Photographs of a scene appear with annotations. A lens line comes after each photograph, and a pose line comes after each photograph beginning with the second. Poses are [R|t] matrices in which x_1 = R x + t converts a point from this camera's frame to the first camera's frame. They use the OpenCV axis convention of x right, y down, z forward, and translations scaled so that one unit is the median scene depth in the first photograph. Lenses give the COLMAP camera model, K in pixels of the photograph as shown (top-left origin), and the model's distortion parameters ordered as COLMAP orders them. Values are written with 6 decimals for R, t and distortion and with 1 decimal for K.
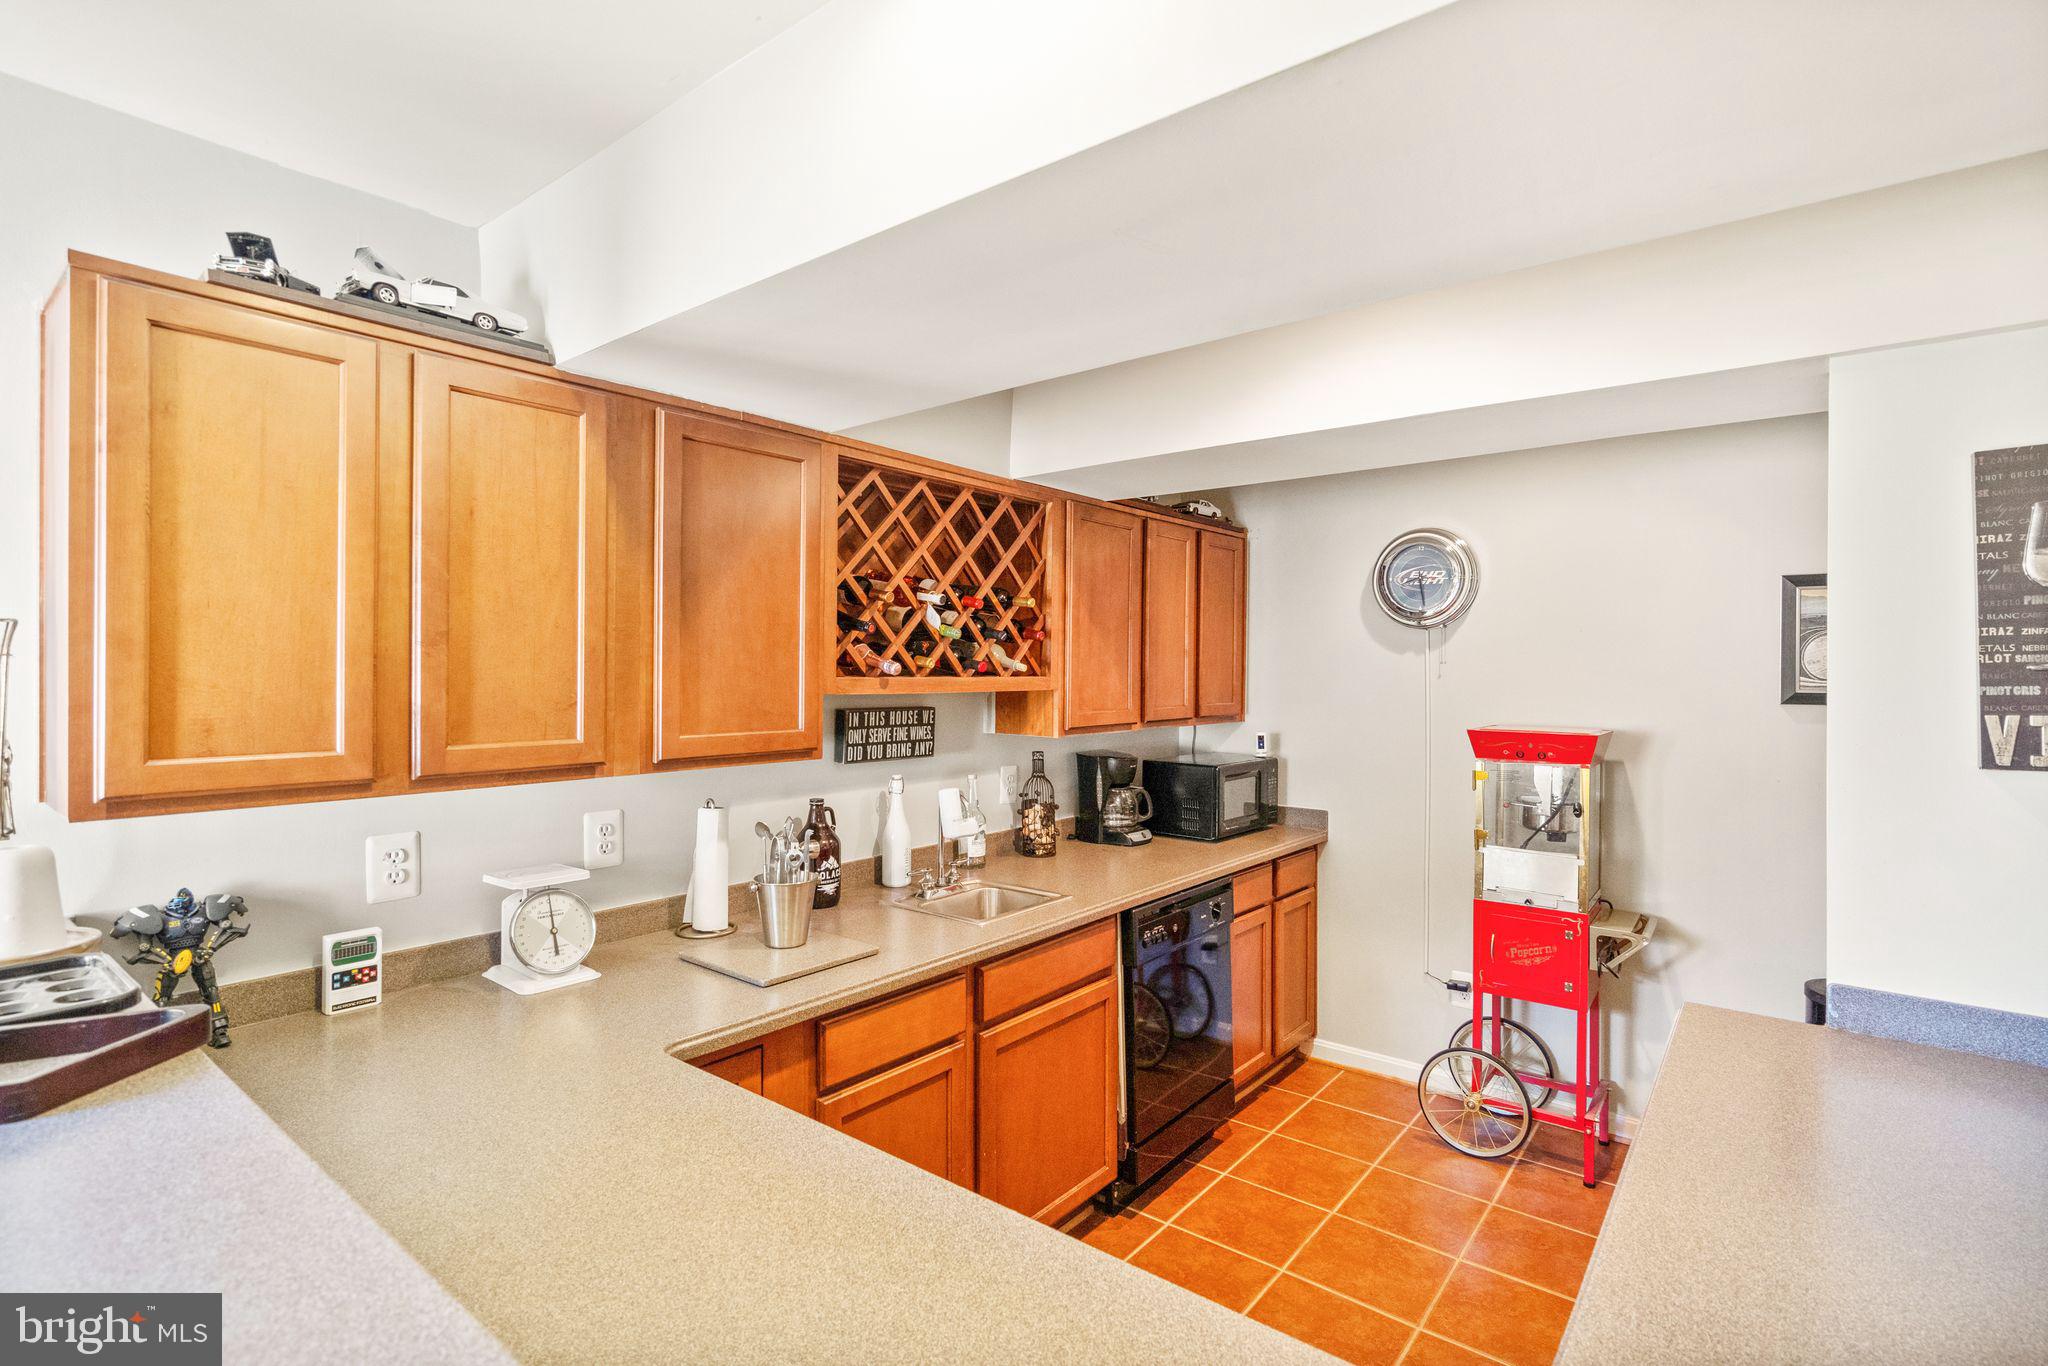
lens RADIAL K [[960.9, 0, 1020.4], [0, 960.9, 672.4], [0, 0, 1]] dist [0.000449, 0.000155]
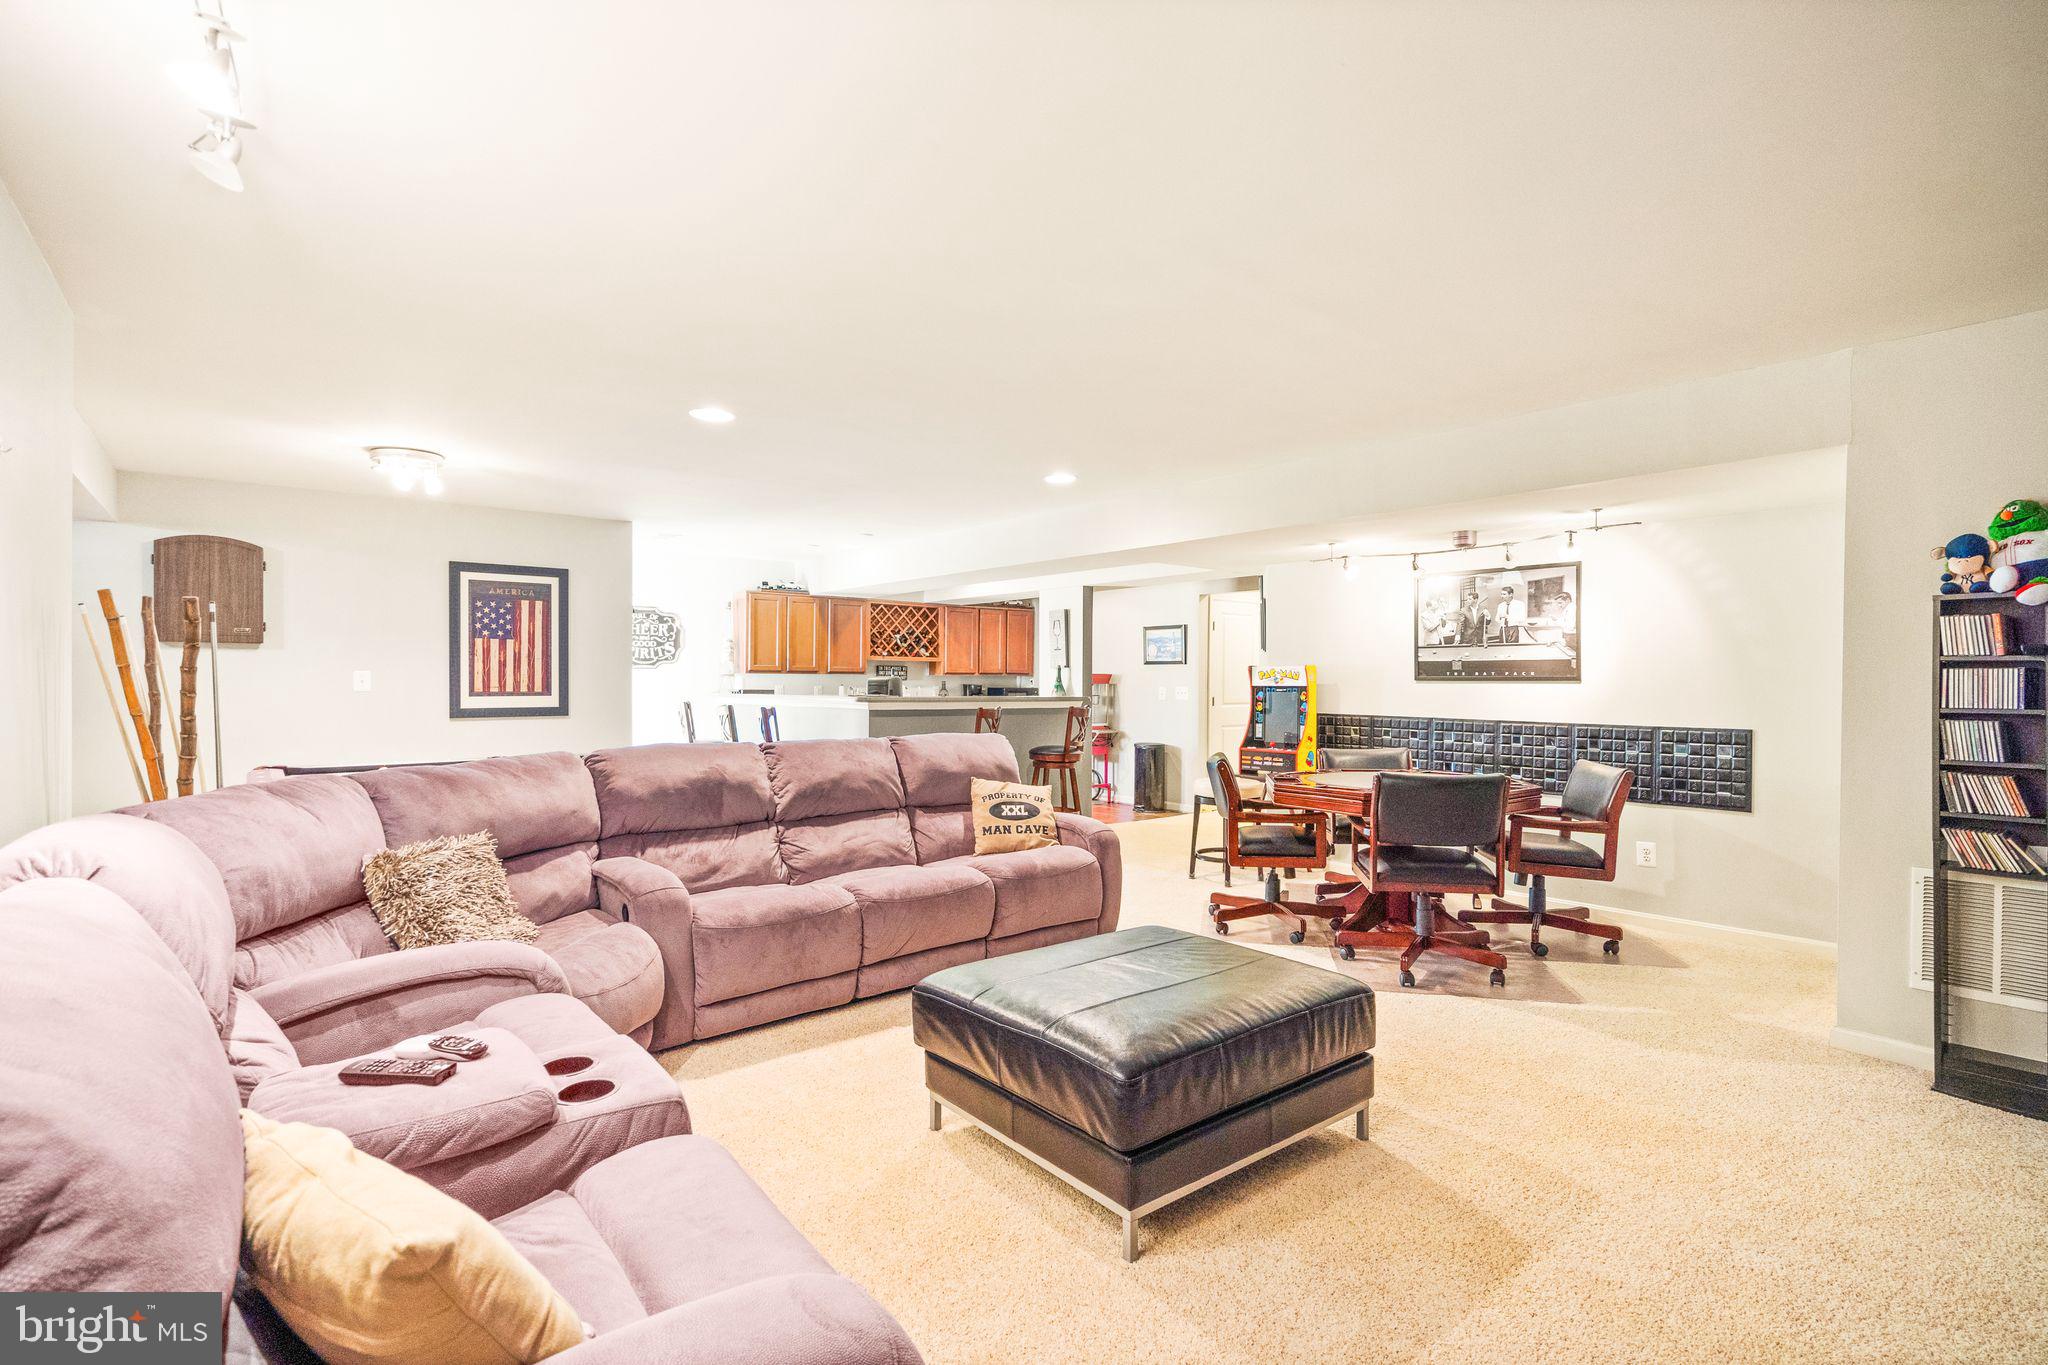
lens RADIAL K [[960.9, 0, 1027.1], [0, 960.9, 685.5], [0, 0, 1]] dist [0.000449, 0.000155]
pose [[0.976981, 0.003861, -0.213291, 1.120780], [-0.003785, 0.999993, 0.000767, 0.106150], [0.213292, 0.000058, 0.976989, -2.416259]]
